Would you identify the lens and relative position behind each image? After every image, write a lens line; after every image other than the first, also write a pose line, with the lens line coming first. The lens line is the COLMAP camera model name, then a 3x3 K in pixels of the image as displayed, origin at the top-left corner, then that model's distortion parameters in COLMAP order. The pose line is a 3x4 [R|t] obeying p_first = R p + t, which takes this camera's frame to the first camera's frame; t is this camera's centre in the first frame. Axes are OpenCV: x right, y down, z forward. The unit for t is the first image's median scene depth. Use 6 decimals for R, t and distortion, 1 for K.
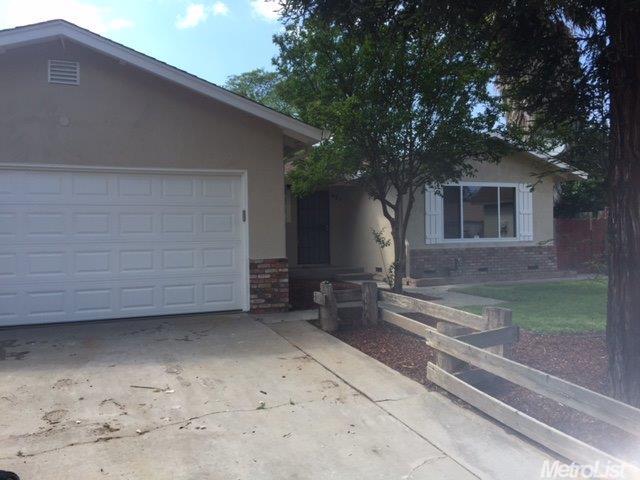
lens RADIAL K [[549.8, 0, 321.5], [0, 549.8, 241.8], [0, 0, 1]] dist [0.077038, -0.125154]
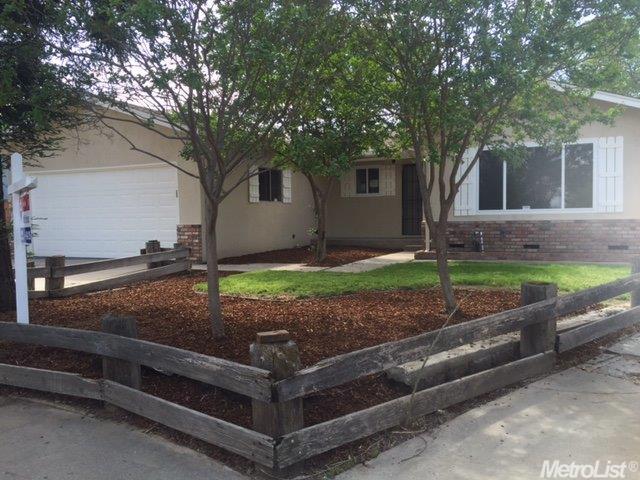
lens RADIAL K [[549.8, 0, 321.5], [0, 549.8, 241.8], [0, 0, 1]] dist [0.077038, -0.125154]
pose [[0.664477, 0.038887, -0.746297, 0.717386], [-0.003584, 0.998800, 0.048854, 0.002959], [0.747300, -0.029788, 0.663818, 0.203153]]
